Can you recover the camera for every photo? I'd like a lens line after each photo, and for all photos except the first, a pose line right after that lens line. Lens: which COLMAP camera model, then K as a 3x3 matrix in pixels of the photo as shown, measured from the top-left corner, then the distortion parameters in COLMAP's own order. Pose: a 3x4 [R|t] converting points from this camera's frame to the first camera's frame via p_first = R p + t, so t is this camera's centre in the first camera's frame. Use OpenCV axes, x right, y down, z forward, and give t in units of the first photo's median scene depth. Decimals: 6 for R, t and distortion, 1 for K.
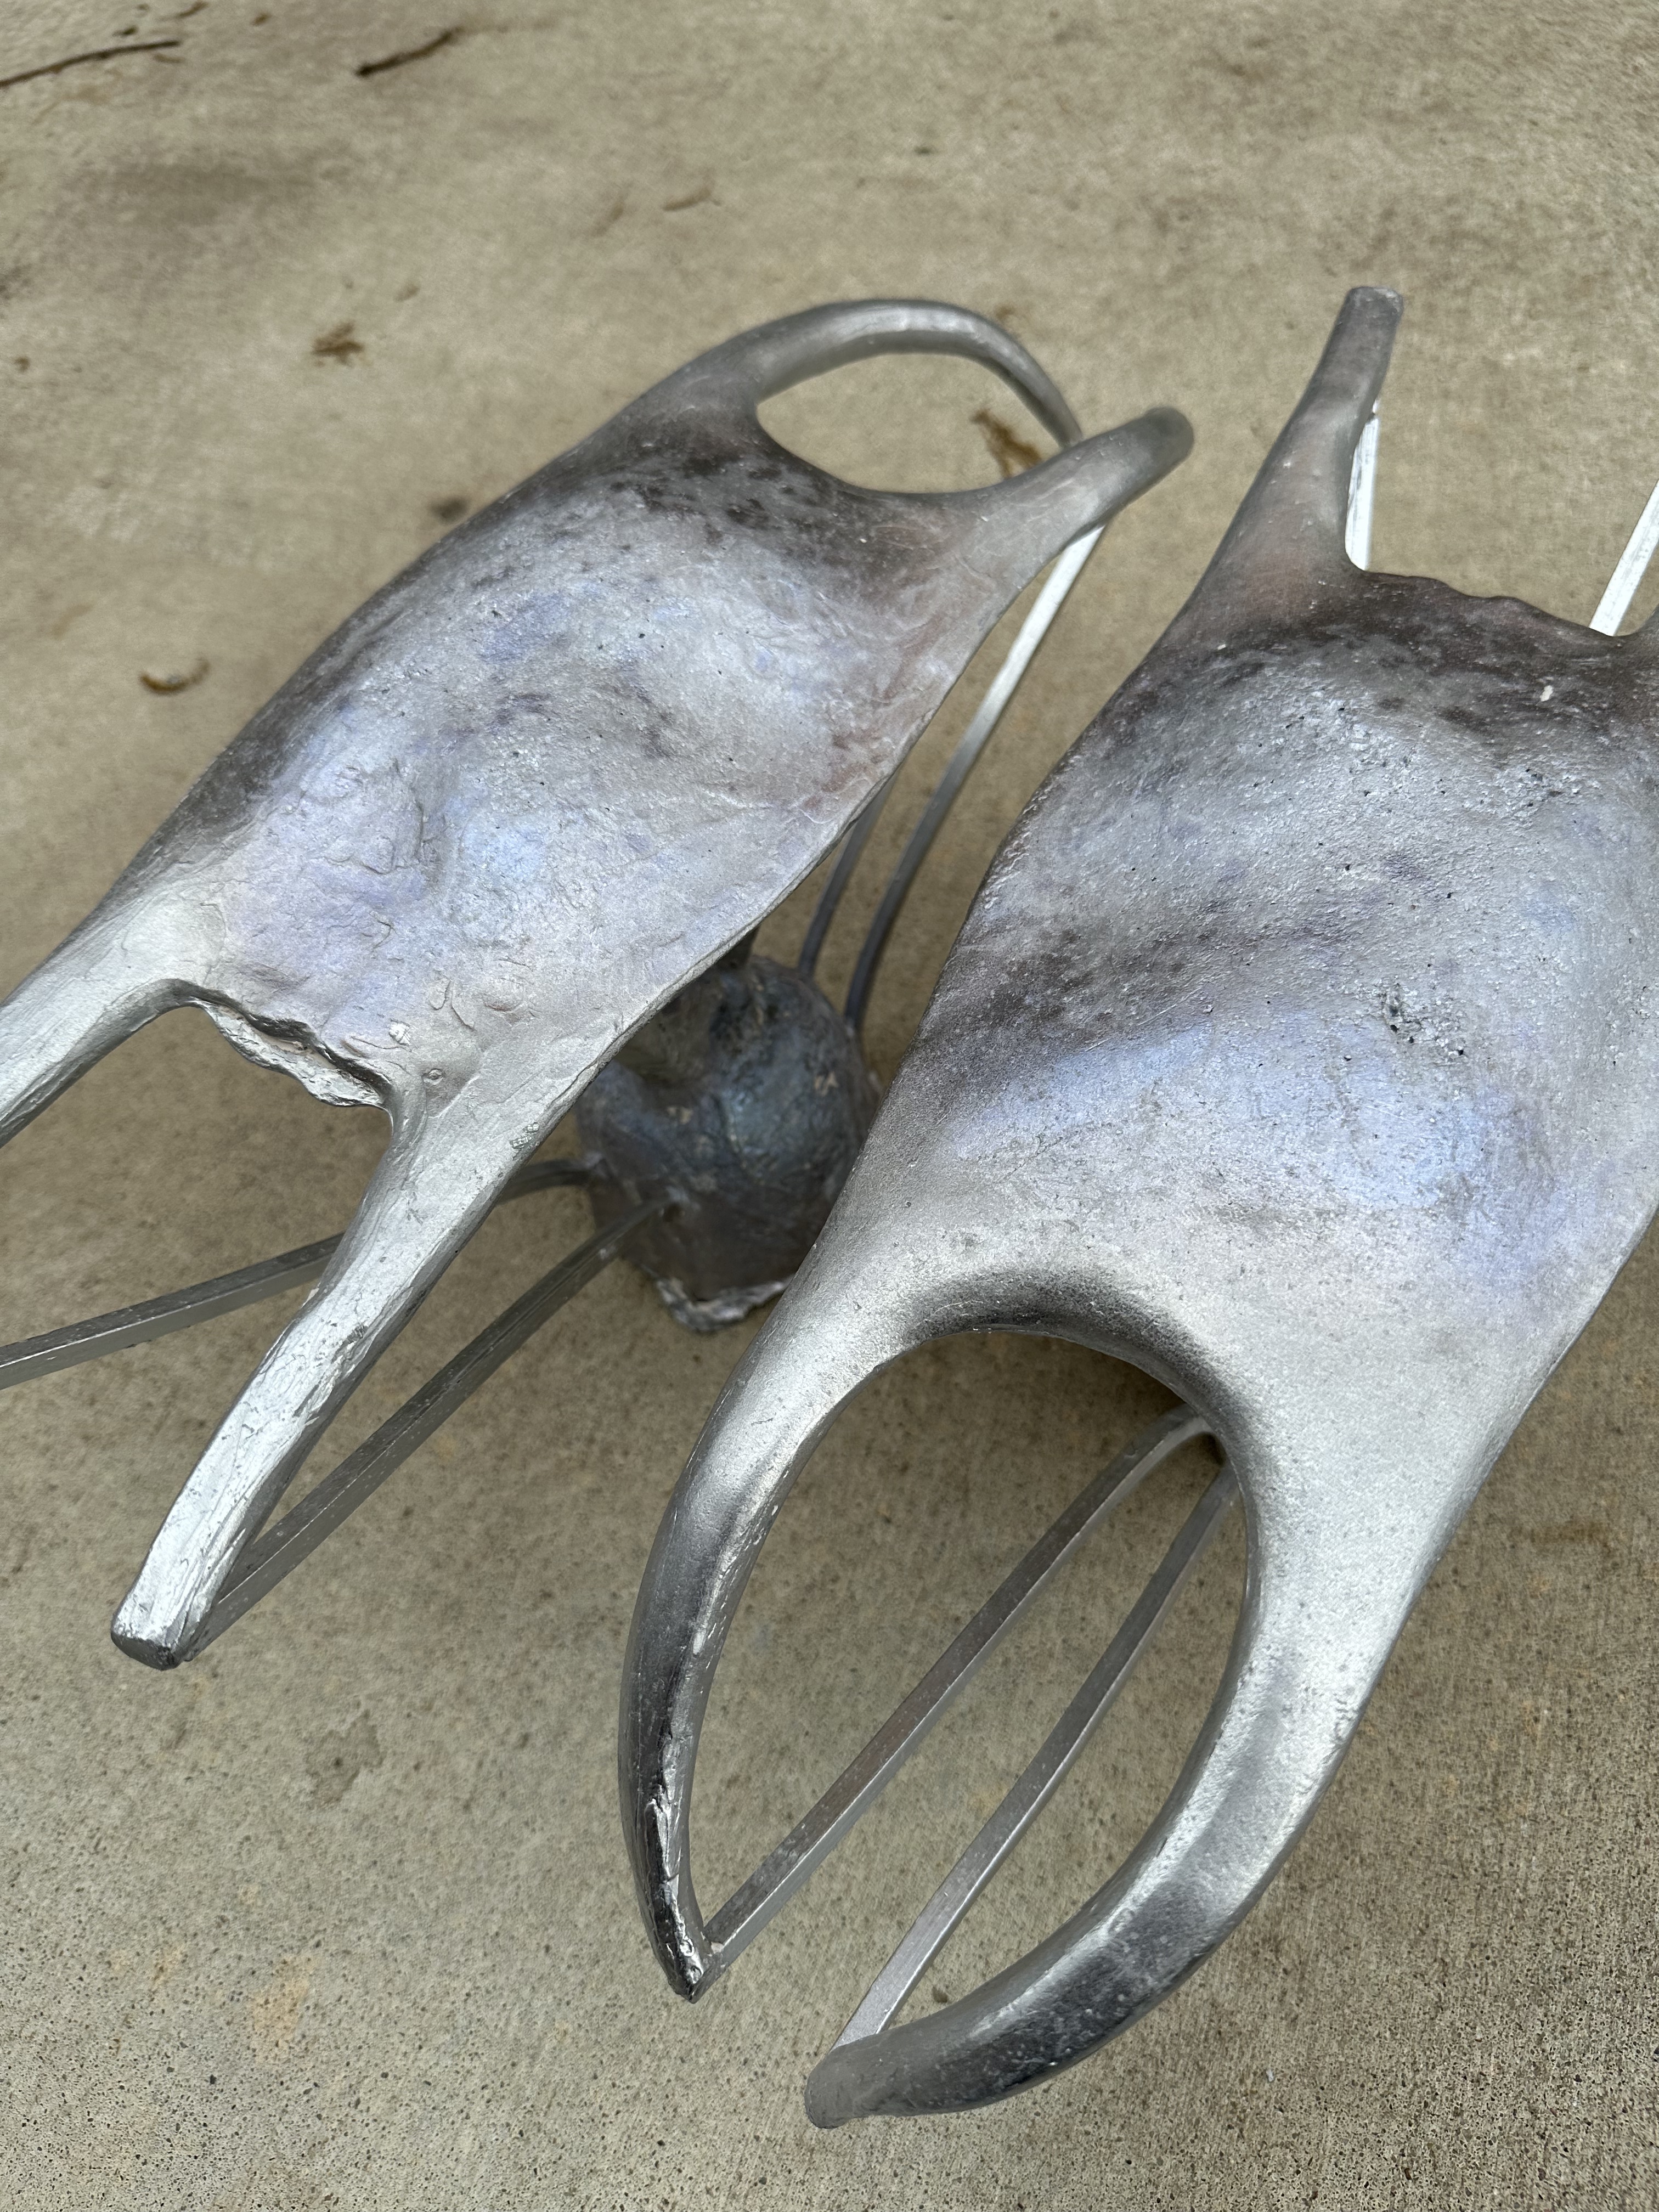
lens RADIAL K [[1572.2, 0, 829.5], [0, 1572.2, 1106.0], [0, 0, 1]] dist [-0.001527, -0.097505]
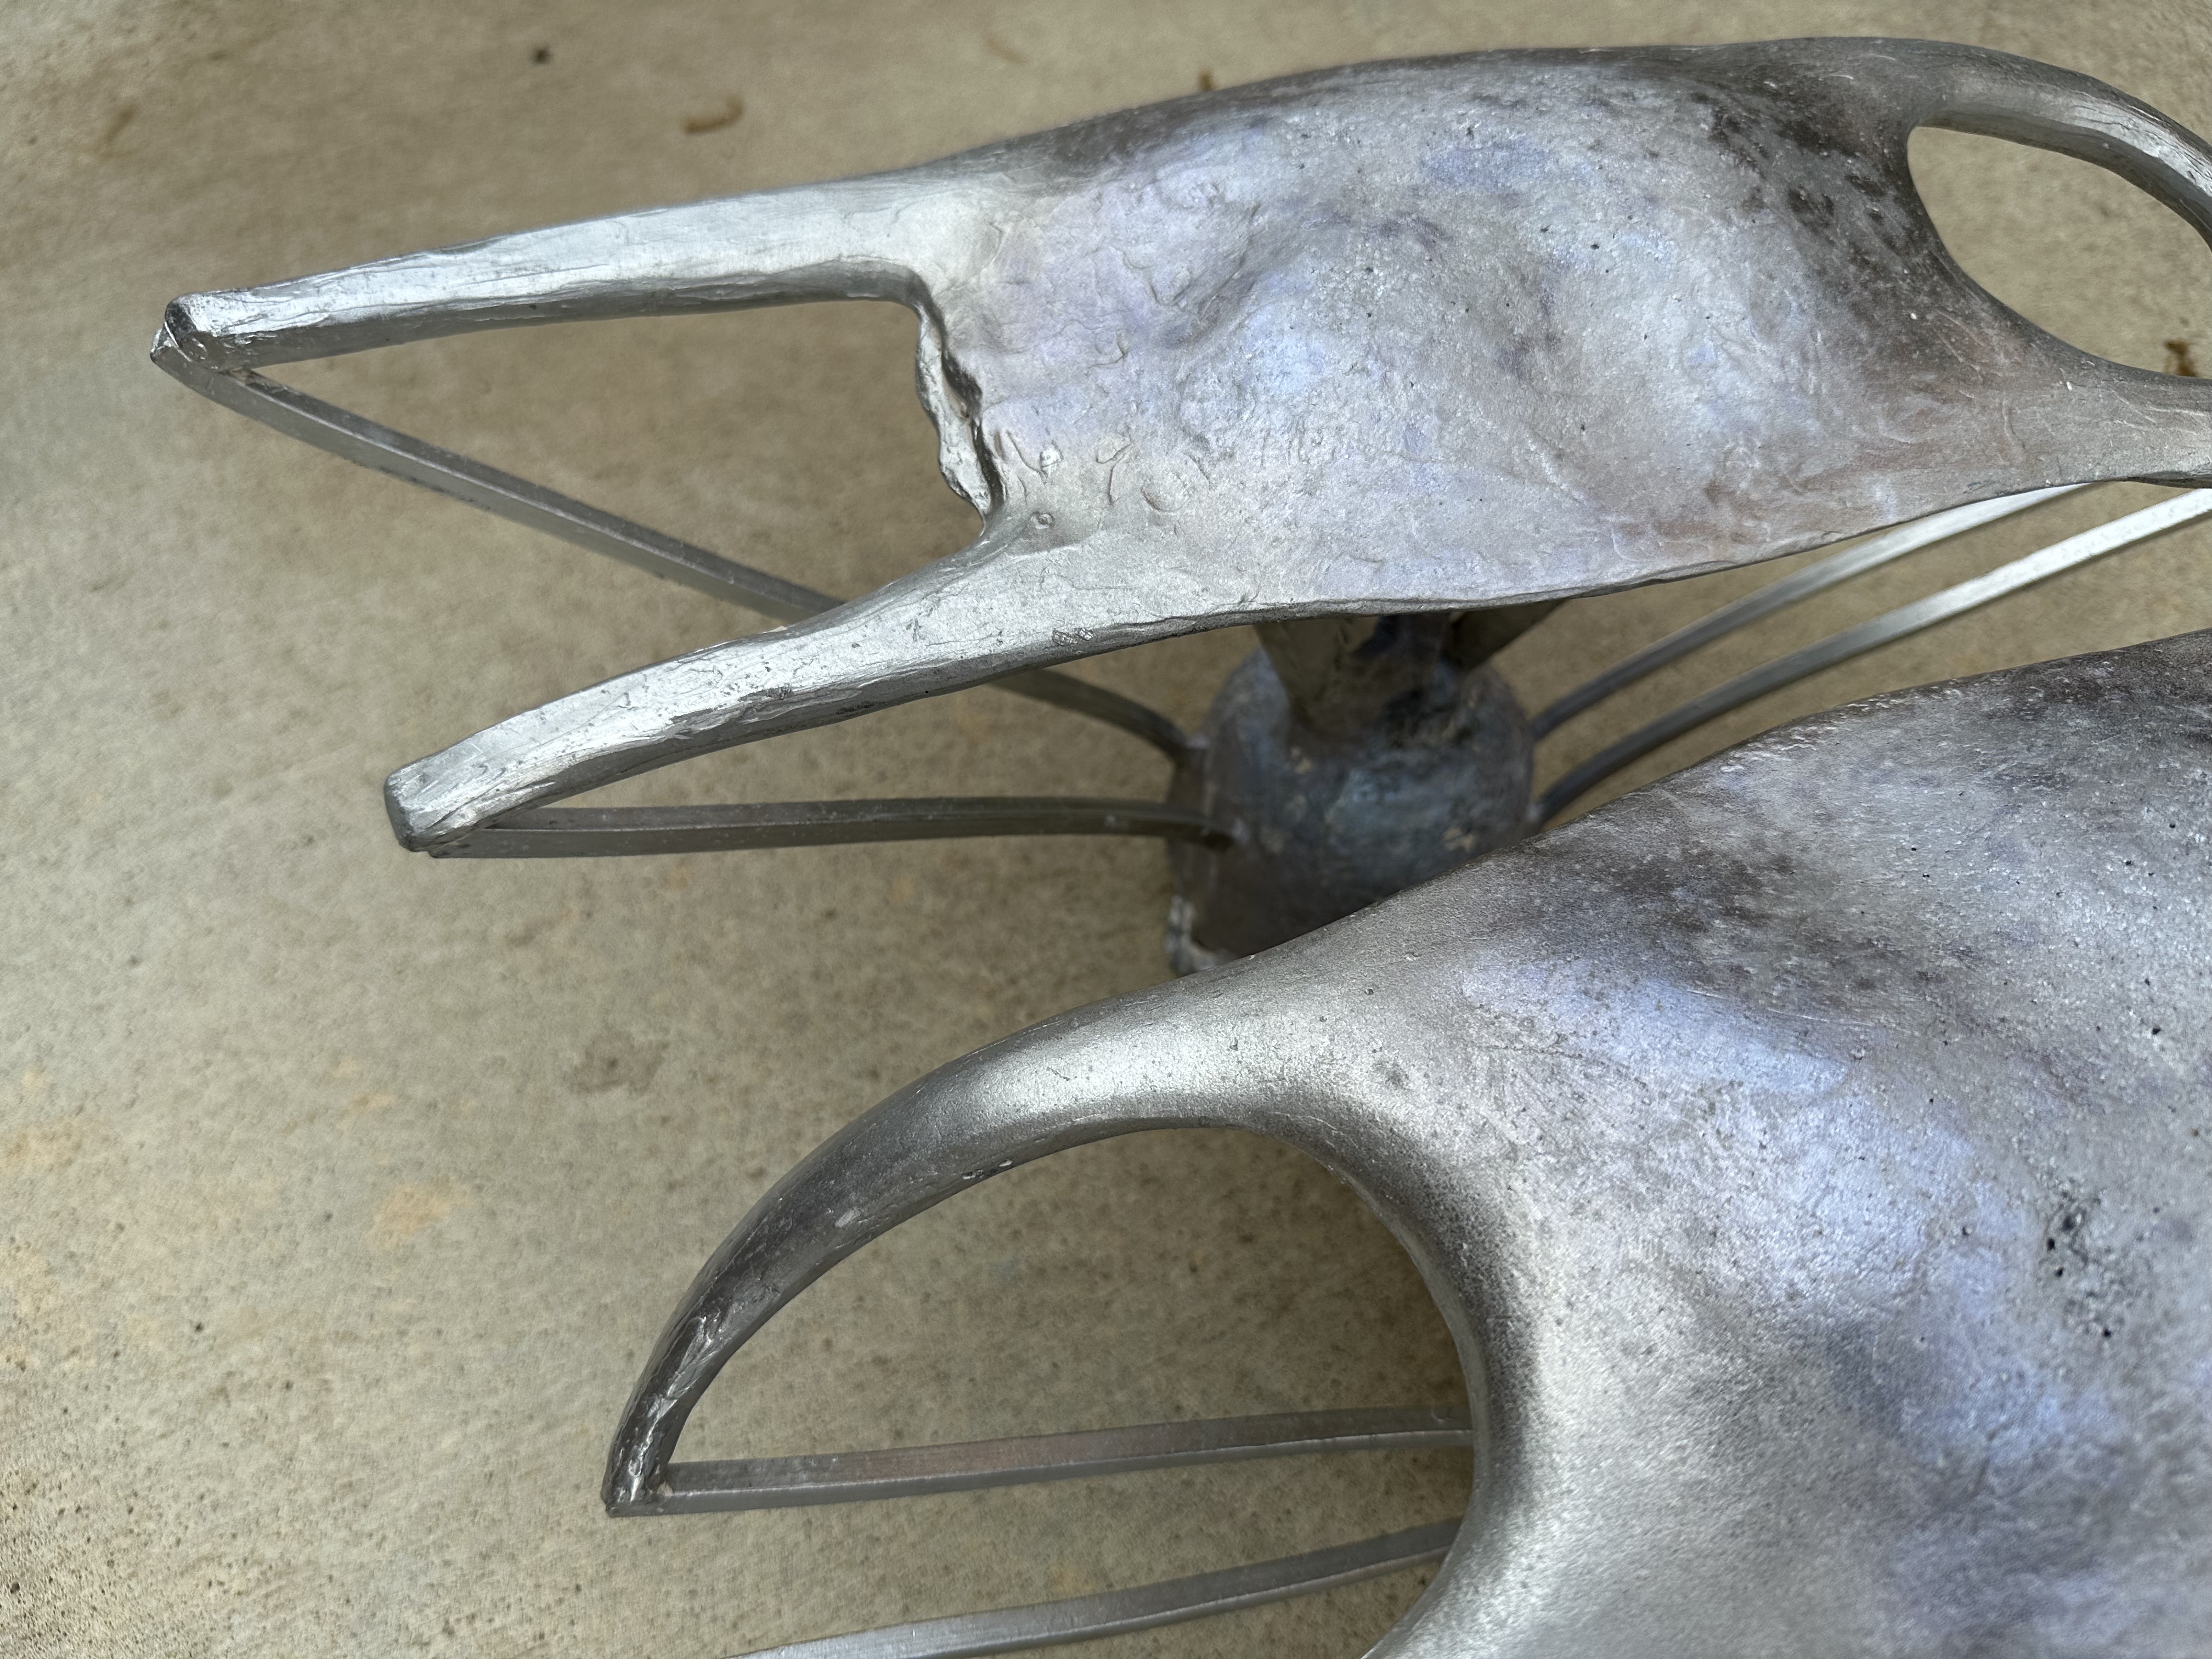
lens RADIAL K [[1572.2, 0, 1101.3], [0, 1572.2, 836.7], [0, 0, 1]] dist [-0.001527, -0.097505]
pose [[0.738412, 0.628585, -0.244190, 0.085258], [-0.613601, 0.776496, 0.143347, -0.025295], [0.279719, 0.043986, 0.959074, 0.184059]]
